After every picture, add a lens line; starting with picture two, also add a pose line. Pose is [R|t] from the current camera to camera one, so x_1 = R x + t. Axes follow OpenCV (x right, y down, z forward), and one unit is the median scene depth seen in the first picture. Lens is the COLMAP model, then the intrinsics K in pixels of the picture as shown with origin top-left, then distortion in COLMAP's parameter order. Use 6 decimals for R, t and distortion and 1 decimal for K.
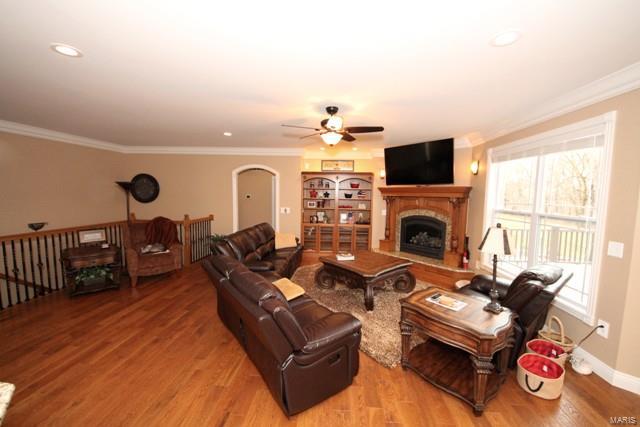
lens RADIAL K [[242.6, 0, 325.3], [0, 242.6, 212.9], [0, 0, 1]] dist [-0.000019, -0.005924]
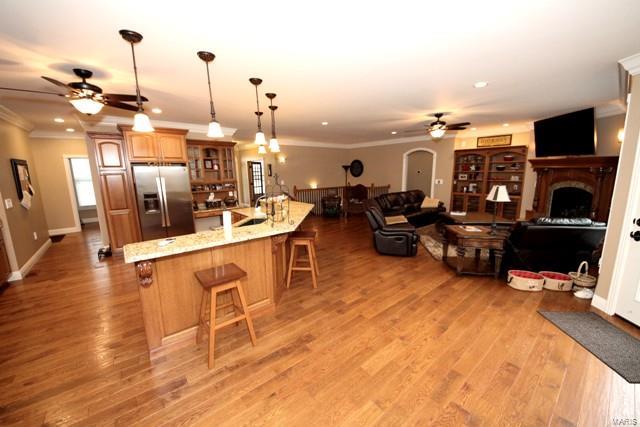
lens RADIAL K [[242.6, 0, 322.8], [0, 242.6, 211.5], [0, 0, 1]] dist [-0.000019, -0.005924]
pose [[0.679781, 0.095331, -0.727193, 0.415855], [-0.029722, 0.994283, 0.102561, 0.037586], [0.732813, -0.048106, 0.678727, -0.388463]]
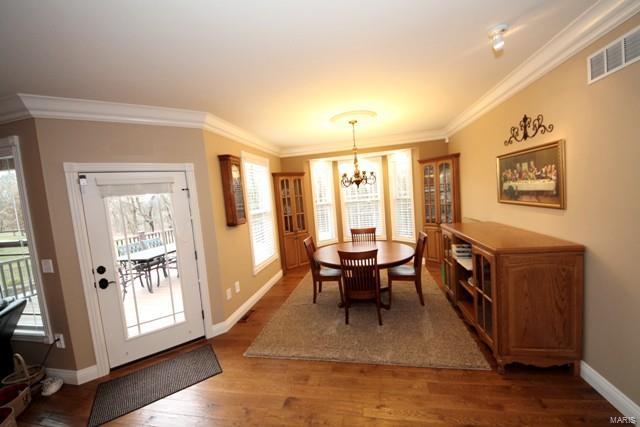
lens RADIAL K [[242.6, 0, 325.9], [0, 242.6, 214.4], [0, 0, 1]] dist [-0.000019, -0.005924]
pose [[0.107732, -0.107726, 0.988326, 0.116617], [0.158690, 0.983230, 0.089873, 0.009527], [-0.981433, 0.147155, 0.123020, -0.147218]]
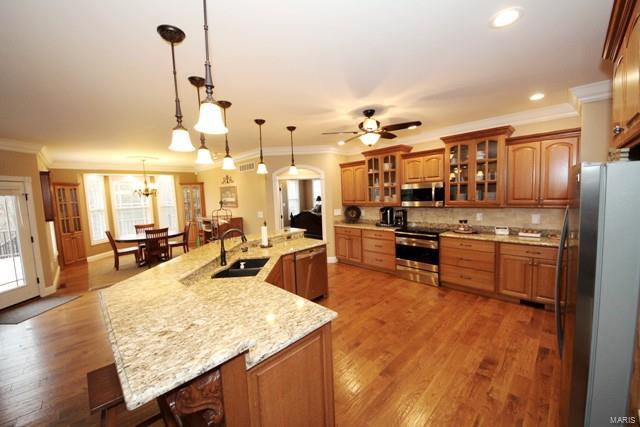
lens RADIAL K [[242.6, 0, 324.5], [0, 242.6, 217.5], [0, 0, 1]] dist [-0.000019, -0.005924]
pose [[-0.754428, -0.053911, 0.654166, -0.586583], [0.075041, 0.983003, 0.167554, -0.025931], [-0.652080, 0.175497, -0.737559, 0.147276]]
